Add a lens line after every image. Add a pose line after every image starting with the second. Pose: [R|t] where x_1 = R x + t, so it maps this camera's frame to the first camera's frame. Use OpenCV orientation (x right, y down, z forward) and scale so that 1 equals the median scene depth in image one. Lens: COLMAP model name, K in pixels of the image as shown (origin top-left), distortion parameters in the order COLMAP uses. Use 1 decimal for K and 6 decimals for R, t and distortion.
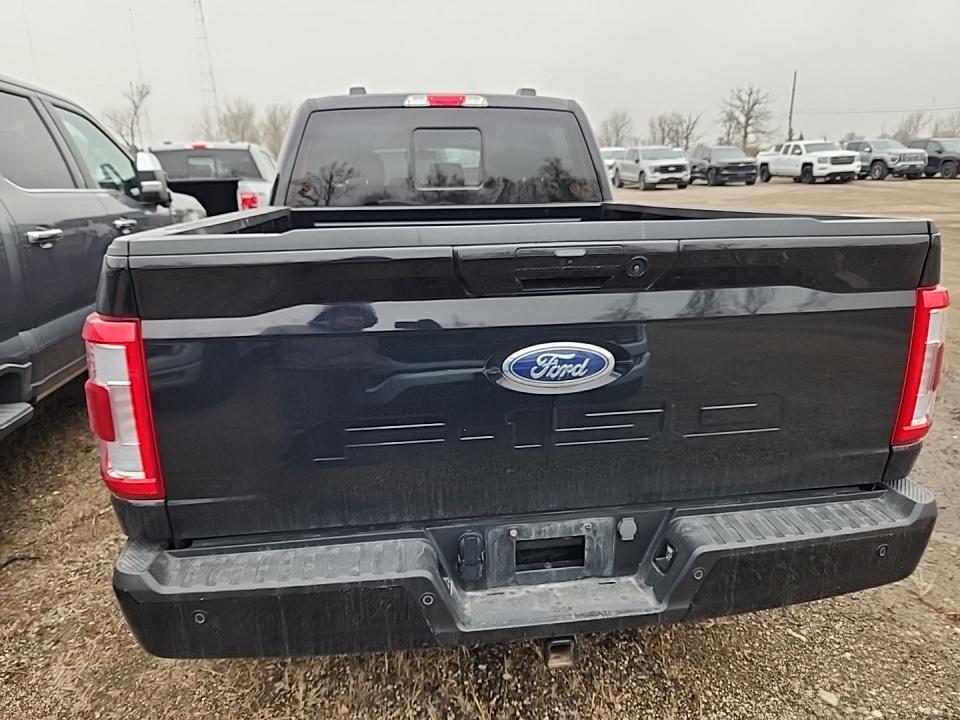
lens RADIAL K [[641.5, 0, 471.9], [0, 641.5, 356.6], [0, 0, 1]] dist [0.060603, -0.039349]
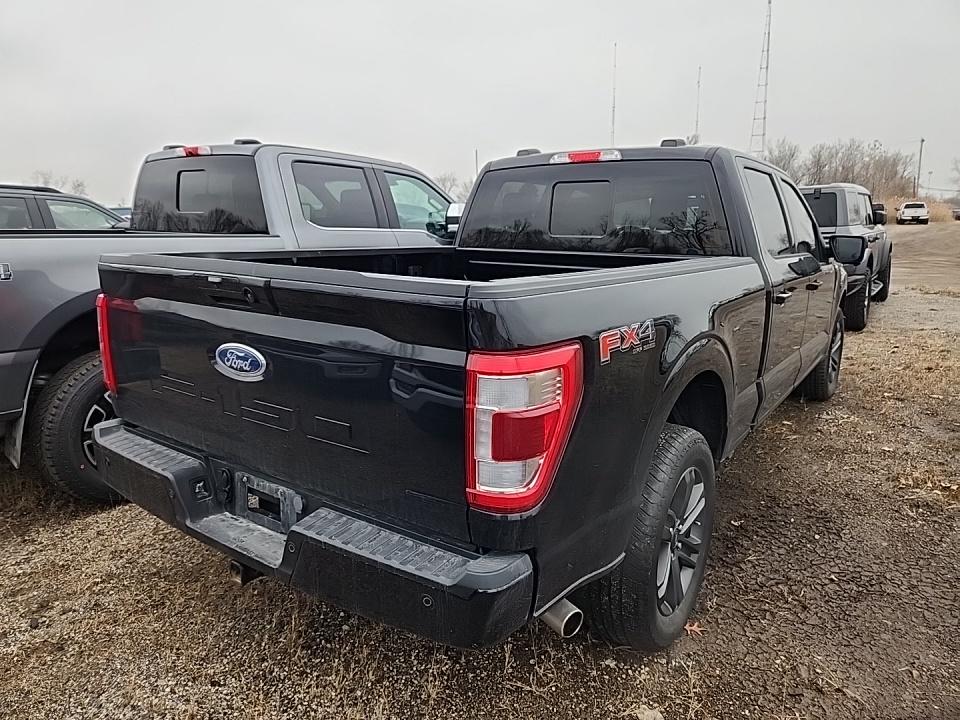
lens RADIAL K [[641.5, 0, 477.5], [0, 641.5, 355.2], [0, 0, 1]] dist [0.060603, -0.039349]
pose [[0.726330, 0.159368, -0.668615, 1.289443], [-0.200308, 0.979604, 0.015895, -0.109298], [0.657511, 0.122384, 0.743439, 0.250181]]
